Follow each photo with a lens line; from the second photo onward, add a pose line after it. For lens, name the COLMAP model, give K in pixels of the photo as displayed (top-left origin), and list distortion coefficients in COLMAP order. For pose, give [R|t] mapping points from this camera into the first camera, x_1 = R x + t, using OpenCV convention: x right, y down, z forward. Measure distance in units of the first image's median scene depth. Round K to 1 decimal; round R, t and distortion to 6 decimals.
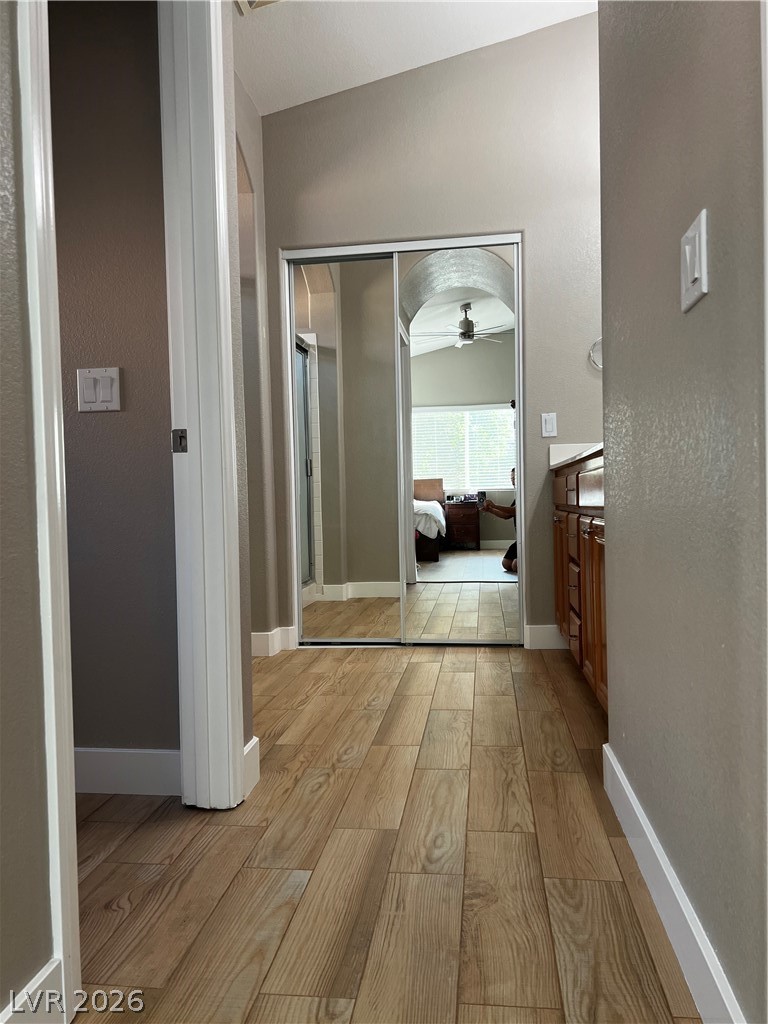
lens RADIAL K [[776.6, 0, 386.7], [0, 776.6, 508.4], [0, 0, 1]] dist [0.042477, -0.037564]
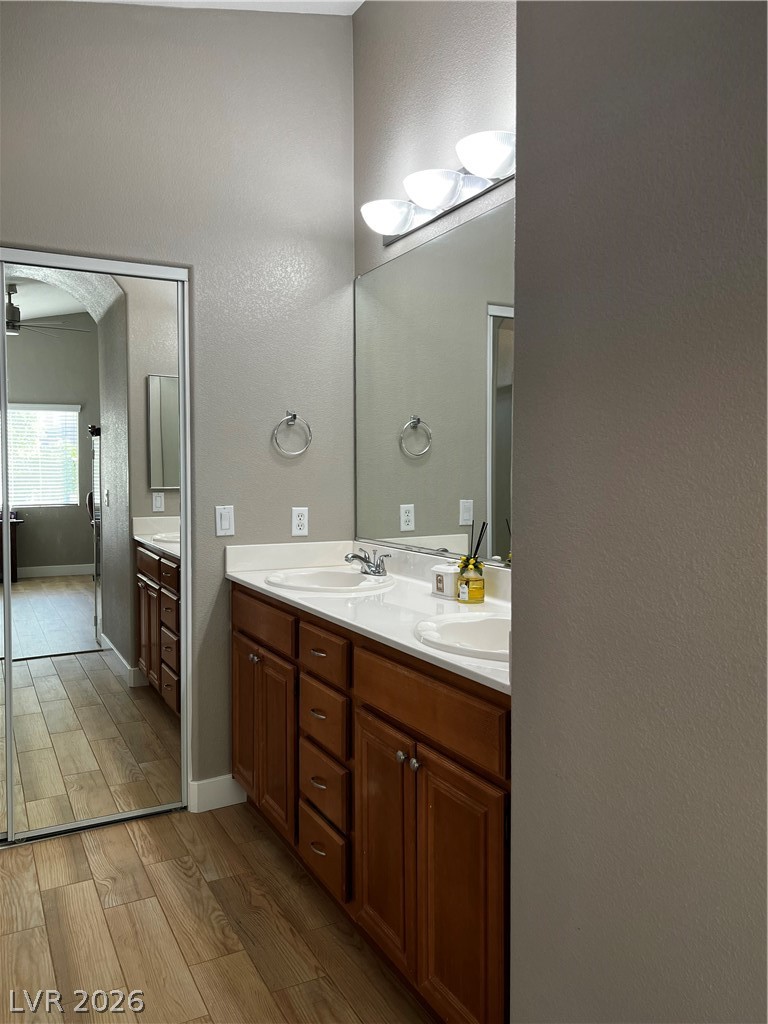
lens RADIAL K [[776.6, 0, 408.0], [0, 776.6, 501.5], [0, 0, 1]] dist [0.042477, -0.037564]
pose [[0.806885, 0.013974, 0.590544, -0.110559], [-0.022230, 0.999730, 0.006717, -0.136731], [-0.590291, -0.018548, 0.806978, 0.248468]]
